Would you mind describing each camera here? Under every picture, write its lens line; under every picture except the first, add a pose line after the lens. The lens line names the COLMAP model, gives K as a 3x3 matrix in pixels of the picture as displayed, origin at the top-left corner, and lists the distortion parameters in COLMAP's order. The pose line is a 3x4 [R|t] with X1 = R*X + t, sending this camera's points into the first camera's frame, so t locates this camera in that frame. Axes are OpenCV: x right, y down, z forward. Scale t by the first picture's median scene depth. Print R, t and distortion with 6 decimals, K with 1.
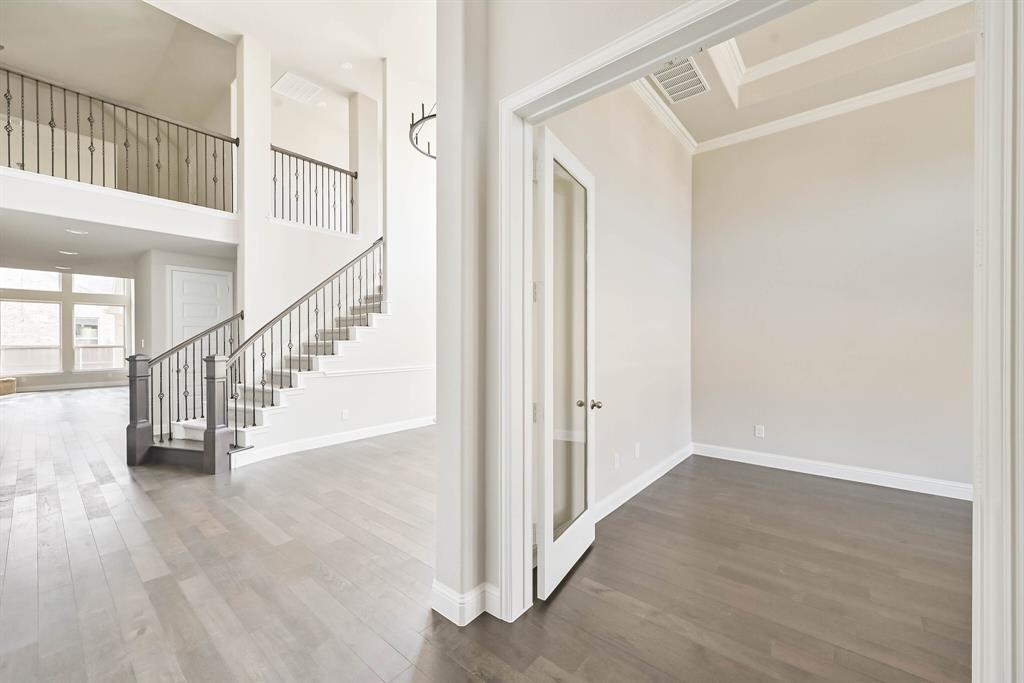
lens RADIAL K [[410.1, 0, 509.0], [0, 410.1, 347.5], [0, 0, 1]] dist [-0.000562, 0.001034]
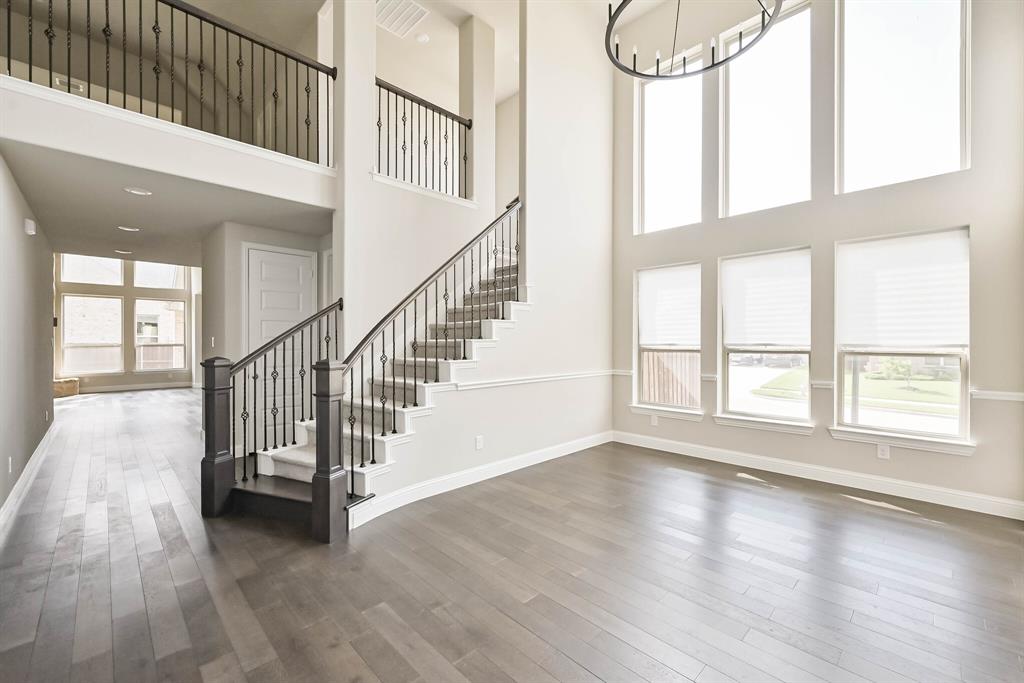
lens RADIAL K [[435.5, 0, 517.8], [0, 435.5, 348.1], [0, 0, 1]] dist [-0.001252, 0.000771]
pose [[0.995580, 0.005508, -0.093756, -0.256473], [-0.005420, 0.999985, 0.001187, -0.002353], [0.093761, -0.000673, 0.995595, 0.244559]]
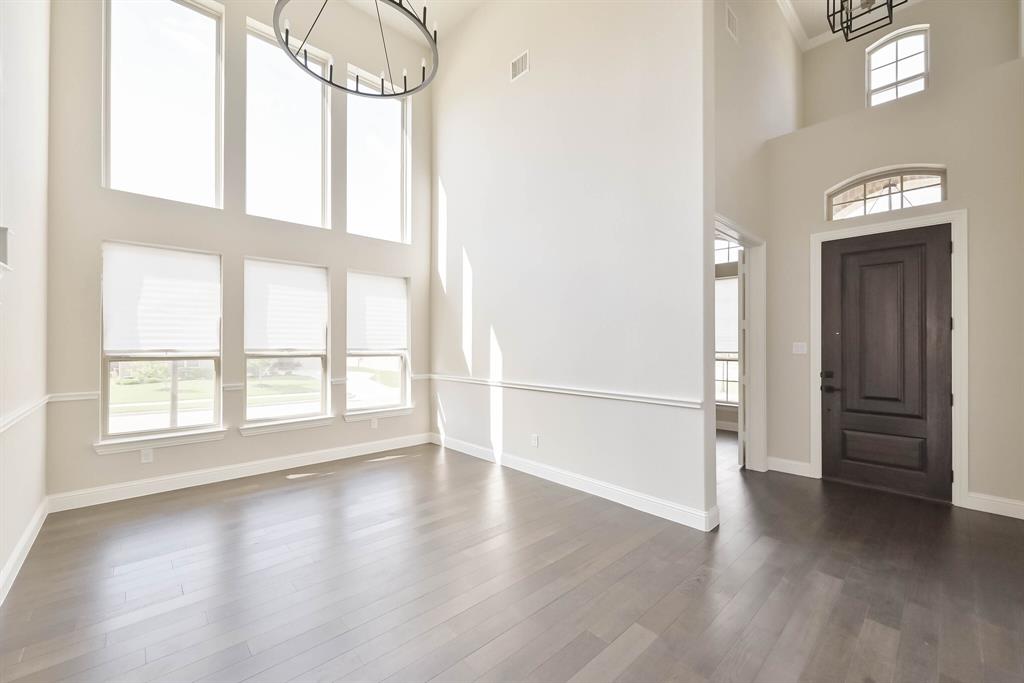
lens RADIAL K [[410.1, 0, 514.4], [0, 410.1, 350.2], [0, 0, 1]] dist [-0.000562, 0.001034]
pose [[0.106910, -0.005393, 0.994254, -0.639698], [0.014975, 0.999881, 0.003813, -0.005735], [-0.994156, 0.014481, 0.106978, 0.574063]]
